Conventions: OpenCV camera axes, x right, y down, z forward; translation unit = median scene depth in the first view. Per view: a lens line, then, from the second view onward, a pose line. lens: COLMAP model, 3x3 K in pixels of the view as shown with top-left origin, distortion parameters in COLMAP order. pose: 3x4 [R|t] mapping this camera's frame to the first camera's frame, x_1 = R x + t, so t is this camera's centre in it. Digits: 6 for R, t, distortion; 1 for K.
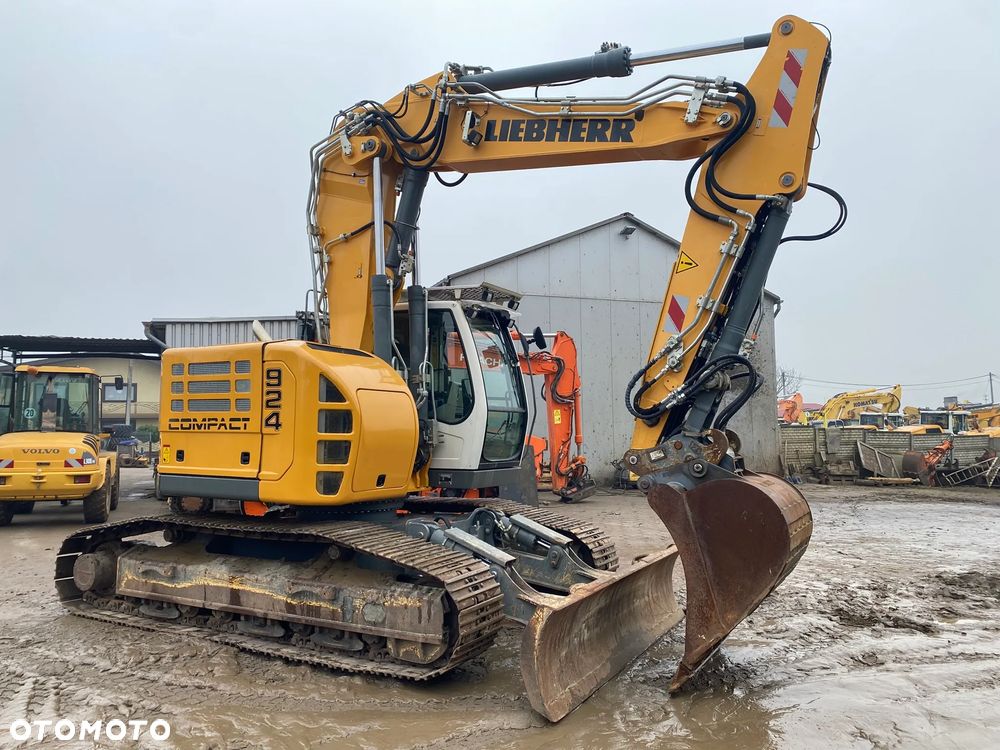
lens RADIAL K [[758.4, 0, 495.6], [0, 758.4, 392.8], [0, 0, 1]] dist [0.051746, -0.063703]
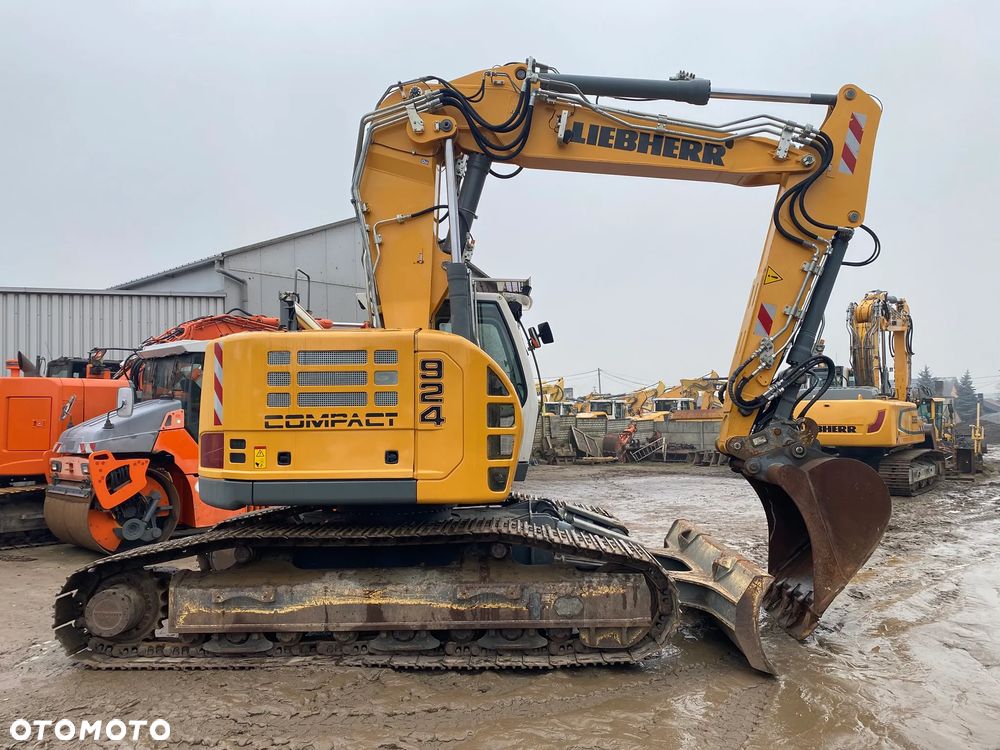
lens RADIAL K [[758.4, 0, 500.8], [0, 758.4, 387.8], [0, 0, 1]] dist [0.051746, -0.063703]
pose [[0.886873, 0.001708, 0.462010, -0.596510], [-0.004307, 0.999980, 0.004571, -0.001724], [-0.461993, -0.006044, 0.886863, 0.132467]]
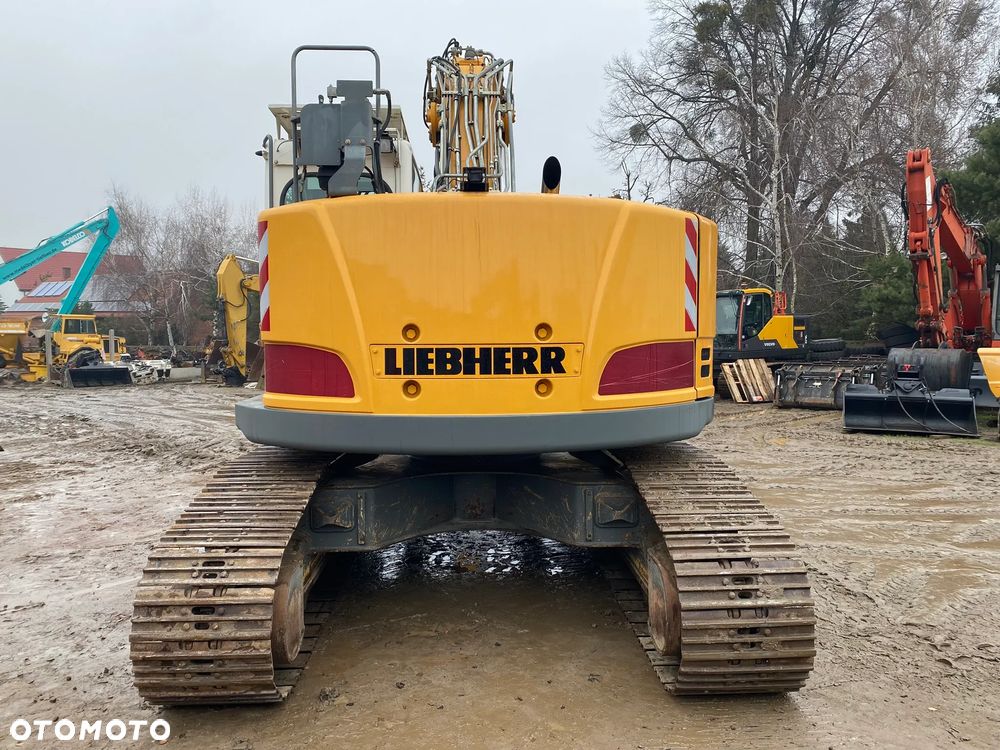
lens RADIAL K [[758.4, 0, 498.2], [0, 758.4, 372.7], [0, 0, 1]] dist [0.051746, -0.063703]
pose [[-0.509597, -0.057016, 0.858522, -0.976263], [-0.045699, 0.998187, 0.039165, 0.065946], [-0.859199, -0.019276, -0.511279, 1.580290]]
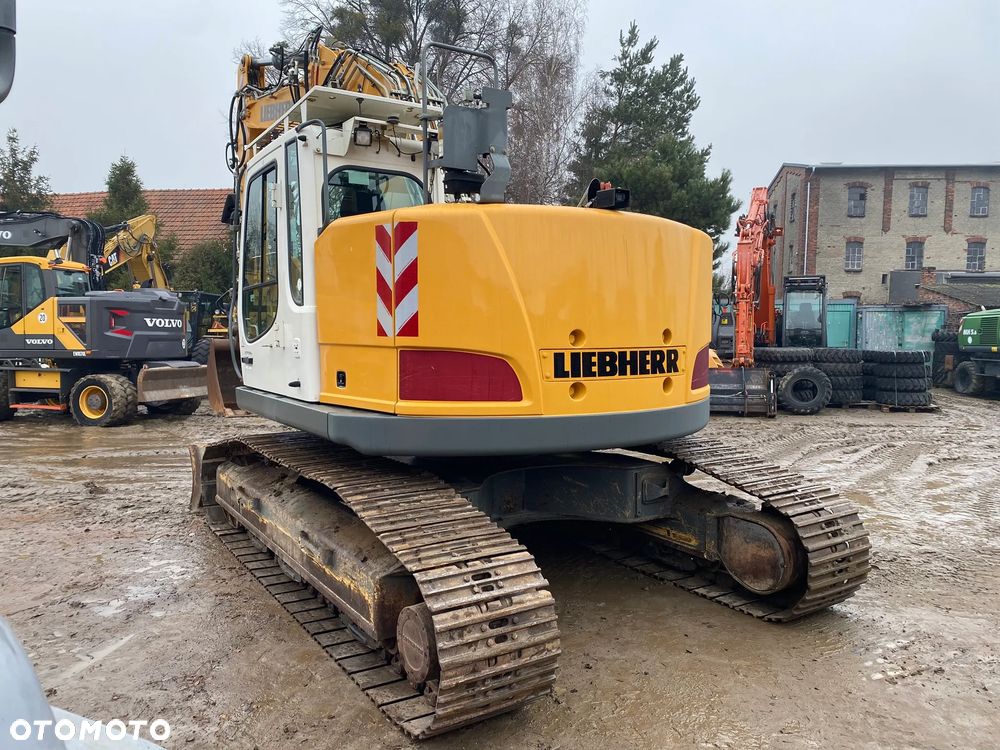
lens RADIAL K [[758.4, 0, 504.2], [0, 758.4, 372.8], [0, 0, 1]] dist [0.051746, -0.063703]
pose [[-0.879562, -0.039486, 0.474142, -0.674906], [-0.033341, 0.999216, 0.021365, 0.078832], [-0.474614, 0.002984, -0.880189, 1.928747]]
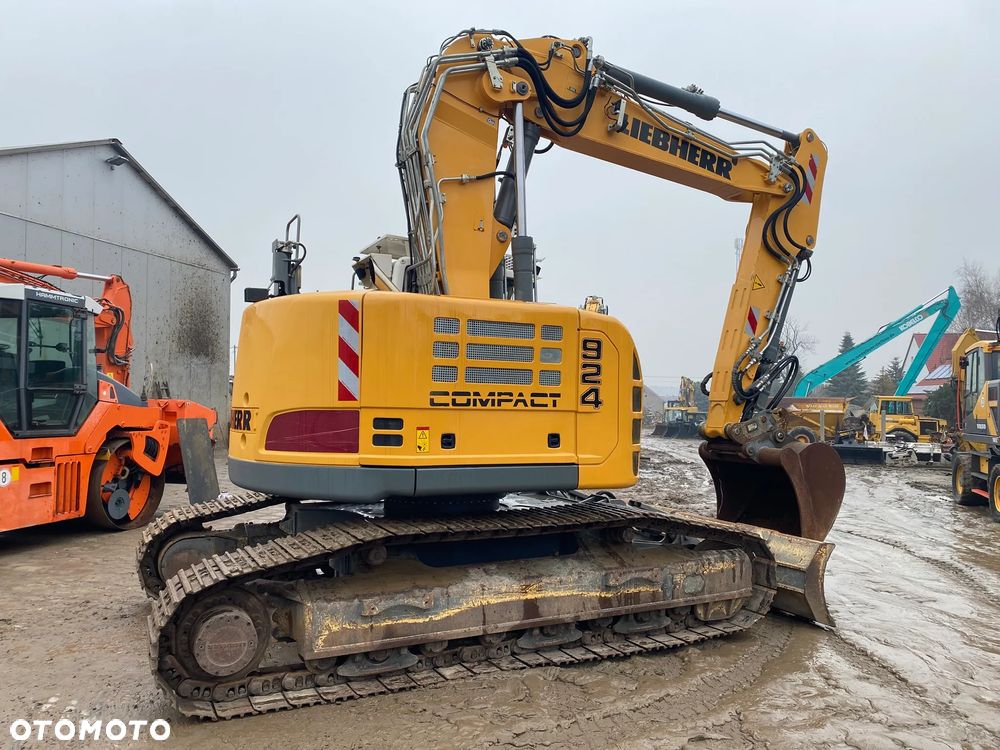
lens RADIAL K [[758.4, 0, 496.3], [0, 758.4, 383.9], [0, 0, 1]] dist [0.051746, -0.063703]
pose [[0.561134, 0.022758, 0.827412, -1.005163], [-0.052339, 0.998597, 0.008029, 0.018136], [-0.826068, -0.047811, 0.561538, 0.552750]]
